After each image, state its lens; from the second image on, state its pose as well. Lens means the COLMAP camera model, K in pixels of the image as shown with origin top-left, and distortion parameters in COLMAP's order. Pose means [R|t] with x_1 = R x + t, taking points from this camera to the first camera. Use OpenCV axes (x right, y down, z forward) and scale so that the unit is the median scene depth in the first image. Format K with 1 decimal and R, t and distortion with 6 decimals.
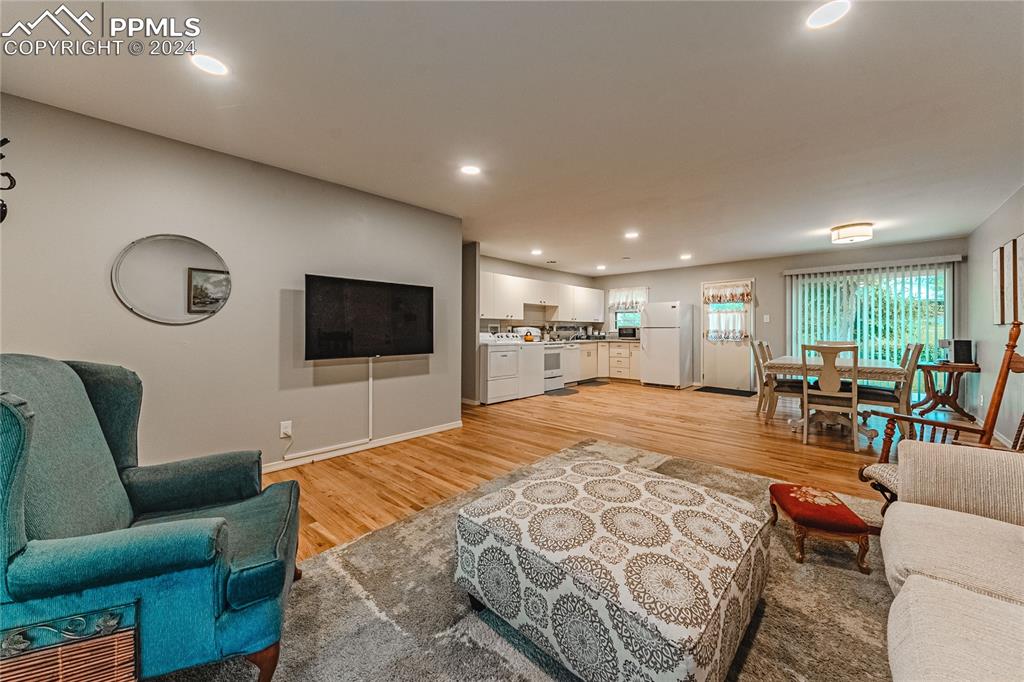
lens RADIAL K [[370.6, 0, 509.2], [0, 370.6, 330.5], [0, 0, 1]] dist [-0.000697, -0.000146]
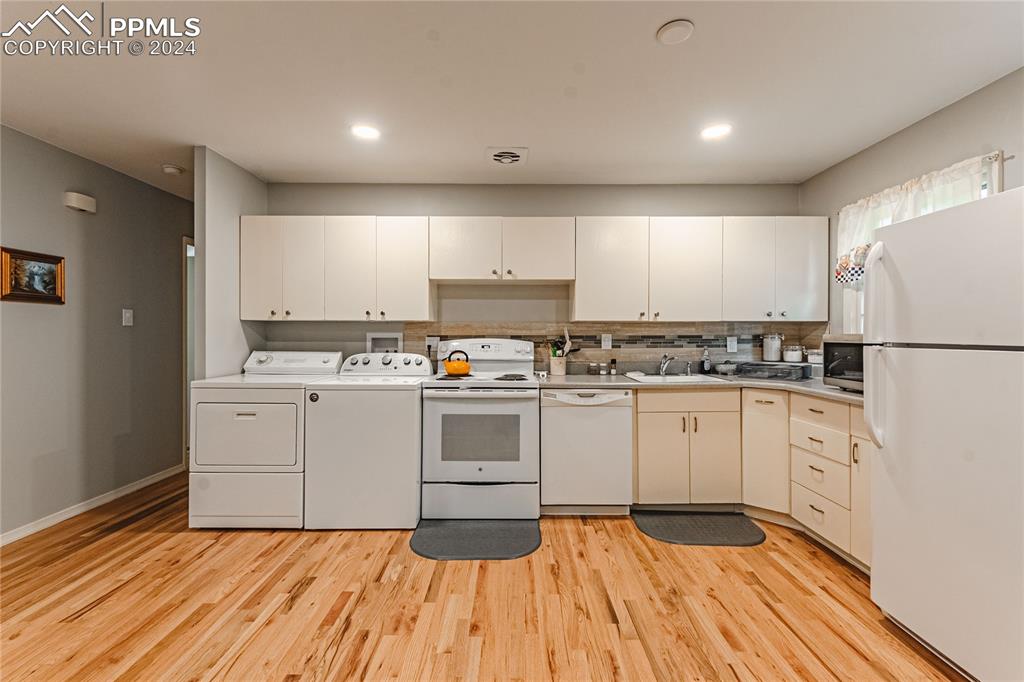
lens RADIAL K [[416.0, 0, 509.3], [0, 416.0, 335.7], [0, 0, 1]] dist [0.001042, -0.000139]
pose [[0.691147, 0.002270, -0.722711, 0.421159], [-0.000381, 0.999996, 0.002776, -0.014706], [0.722715, -0.001643, 0.691145, 0.748404]]
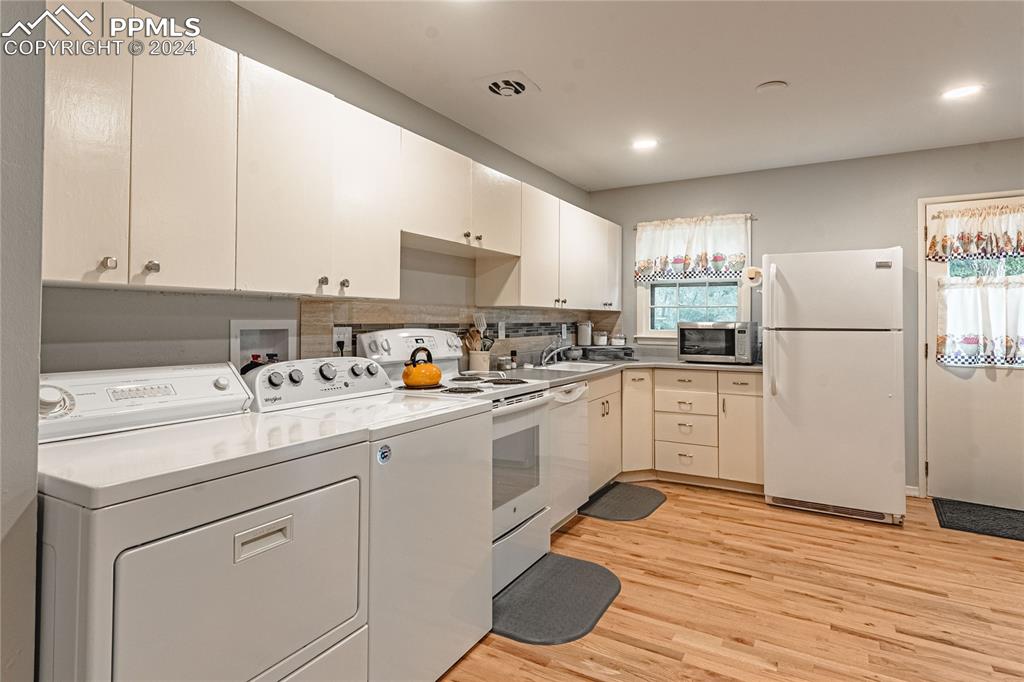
lens RADIAL K [[544.2, 0, 511.1], [0, 544.2, 314.6], [0, 0, 1]] dist [0.002198, -0.000278]
pose [[0.973287, 0.003718, 0.229562, 0.027444], [-0.000997, 0.999928, -0.011968, -0.015879], [-0.229590, 0.011419, 0.973220, 0.636724]]
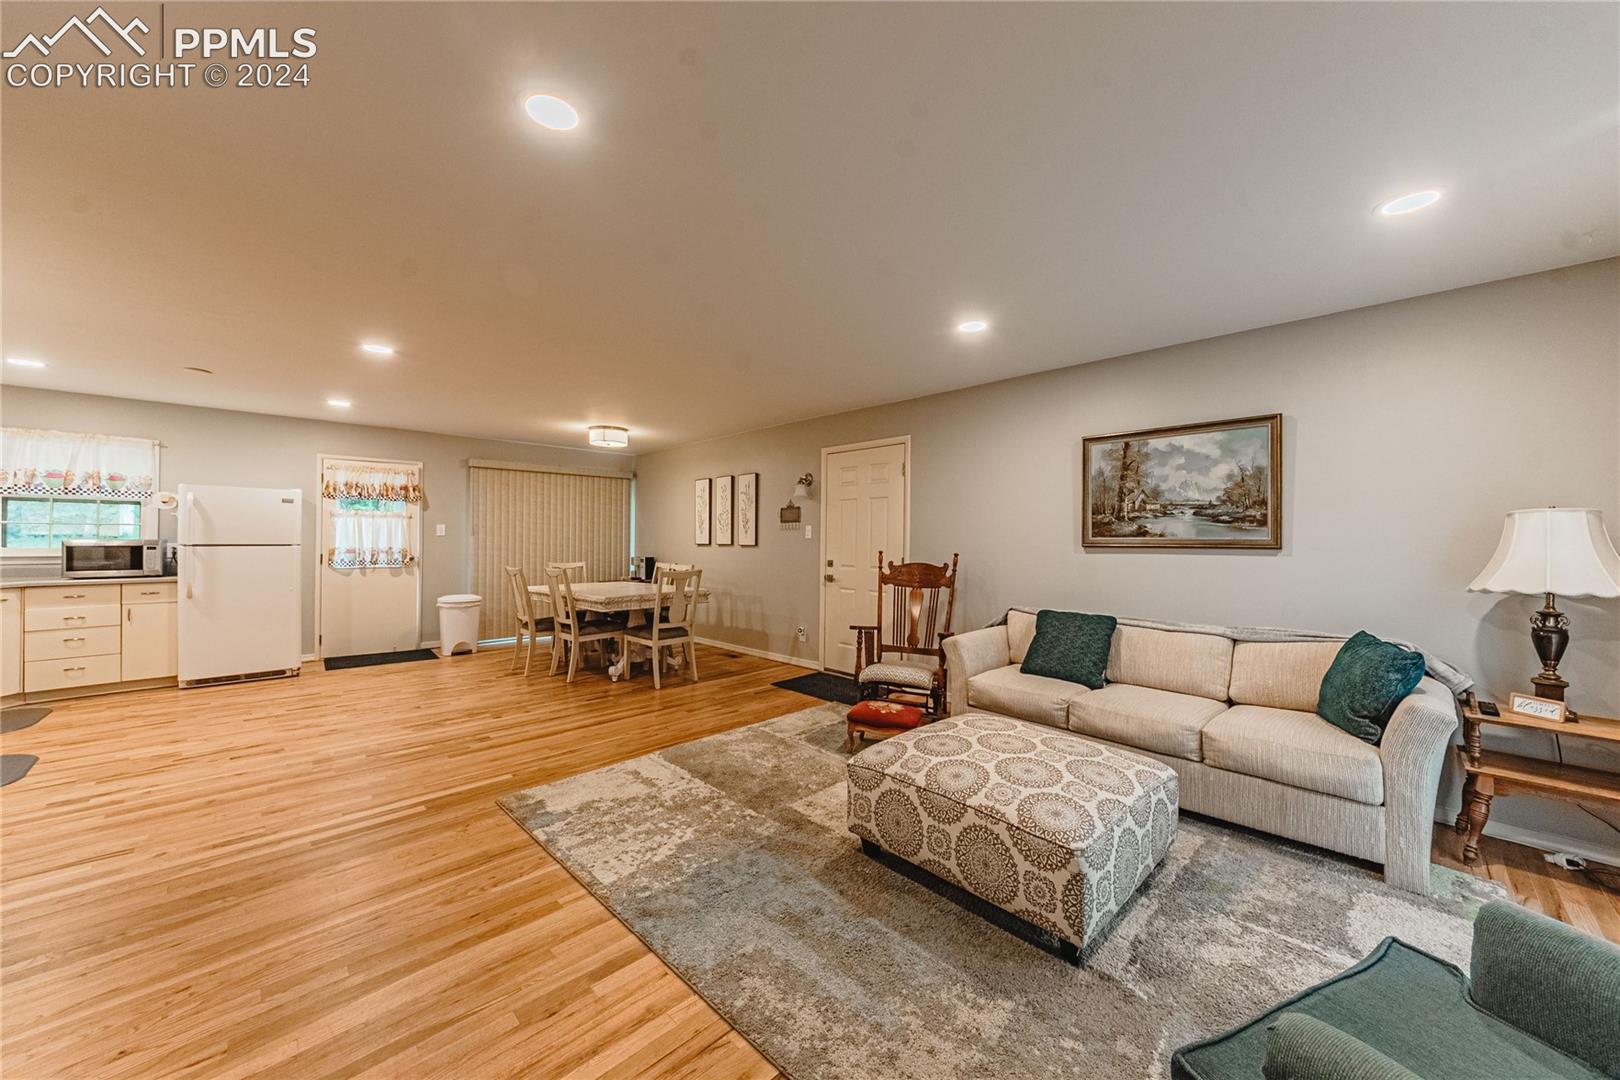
lens RADIAL K [[588.3, 0, 811.1], [0, 588.3, 537.3], [0, 0, 1]] dist [-0.002102, 0.000152]
pose [[0.034827, 0.001261, 0.999393, -0.279543], [-0.004624, 0.999989, -0.001101, -0.020740], [-0.999383, -0.004583, 0.034832, 0.324081]]
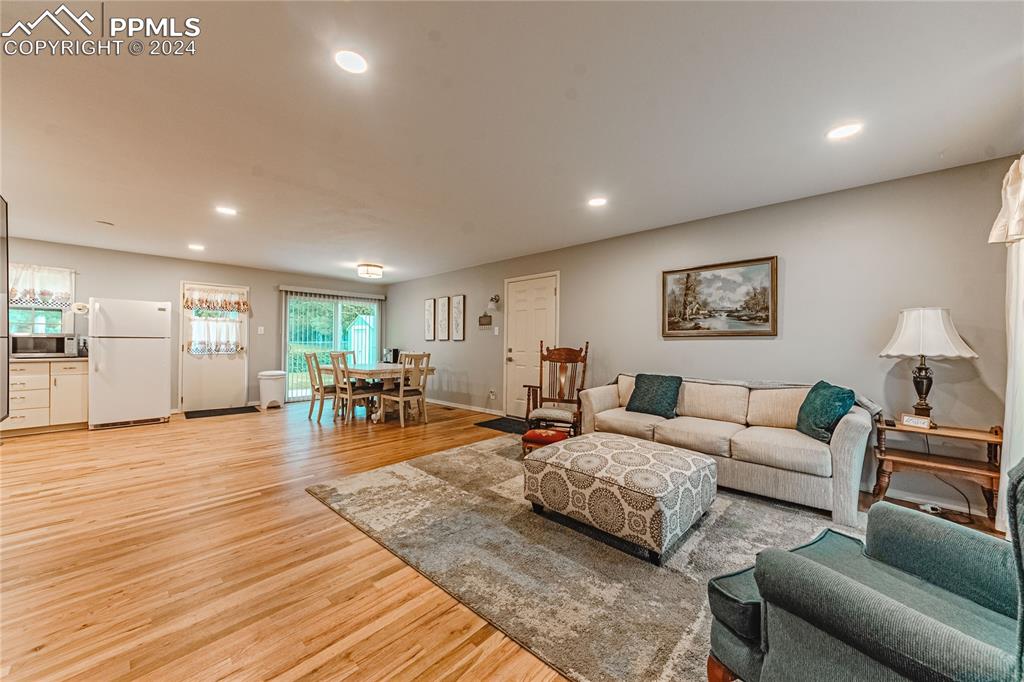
lens RADIAL K [[371.8, 0, 512.0], [0, 371.8, 341.0], [0, 0, 1]] dist [-0.000803, -0.000298]
pose [[-0.010808, 0.005268, 0.999928, -0.298532], [-0.005739, 0.999969, -0.005331, -0.002063], [-0.999925, -0.005796, -0.010778, 0.330421]]
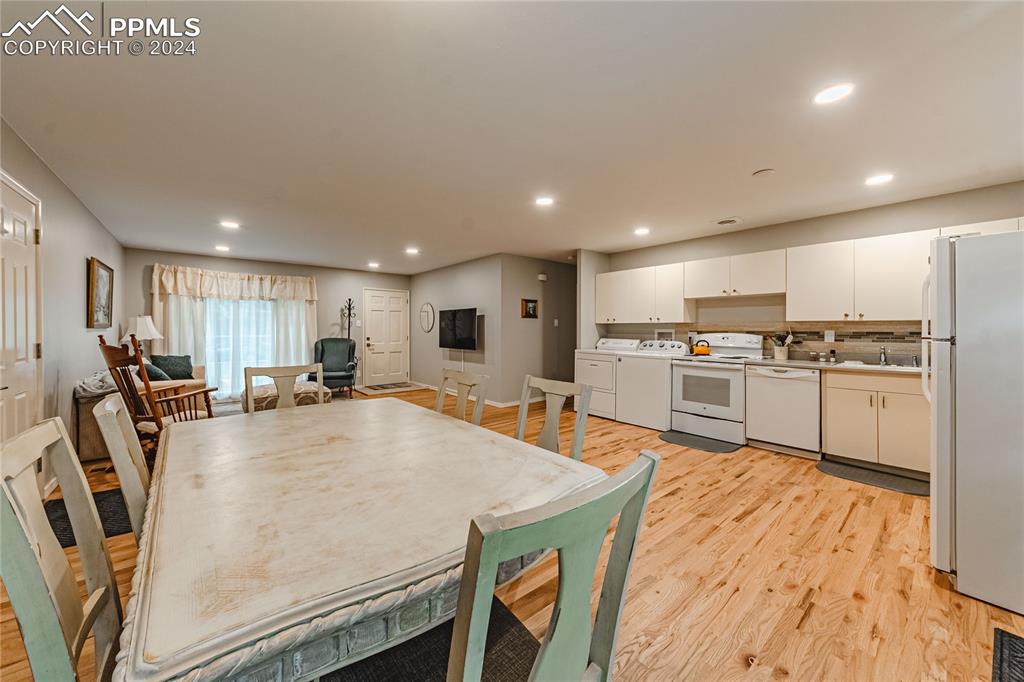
lens RADIAL K [[373.5, 0, 513.1], [0, 373.5, 327.0], [0, 0, 1]] dist [-0.000832, -0.000163]
pose [[-0.101736, -0.007587, -0.994782, 0.761968], [-0.004114, 0.999966, -0.007206, -0.014694], [0.994803, 0.003360, -0.101764, 0.749603]]
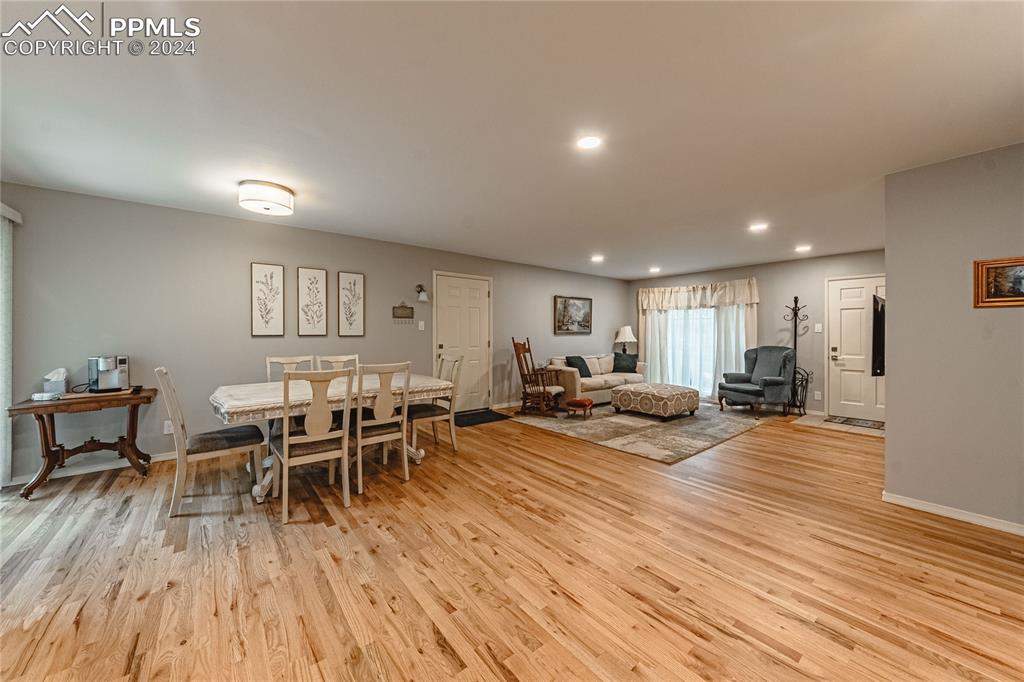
lens RADIAL K [[375.9, 0, 513.4], [0, 375.9, 333.5], [0, 0, 1]] dist [-0.002163, 0.000137]
pose [[-0.991838, -0.007826, 0.127266, 0.268821], [-0.007623, 0.999969, 0.002080, -0.016228], [-0.127278, 0.001093, -0.991866, 1.092283]]
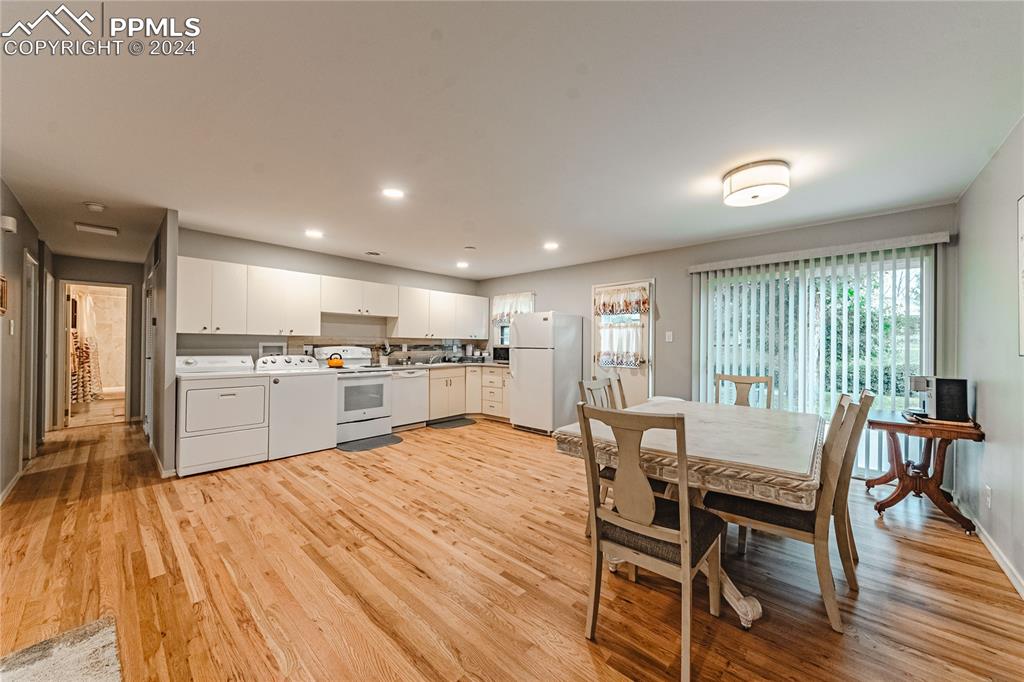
lens RADIAL K [[367.5, 0, 511.1], [0, 367.5, 344.4], [0, 0, 1]] dist [0.006087, -0.000365]
pose [[0.999730, 0.004814, 0.022725, 0.373166], [-0.004810, 0.999988, -0.000240, -0.015575], [-0.022726, 0.000130, 0.999742, 0.310492]]
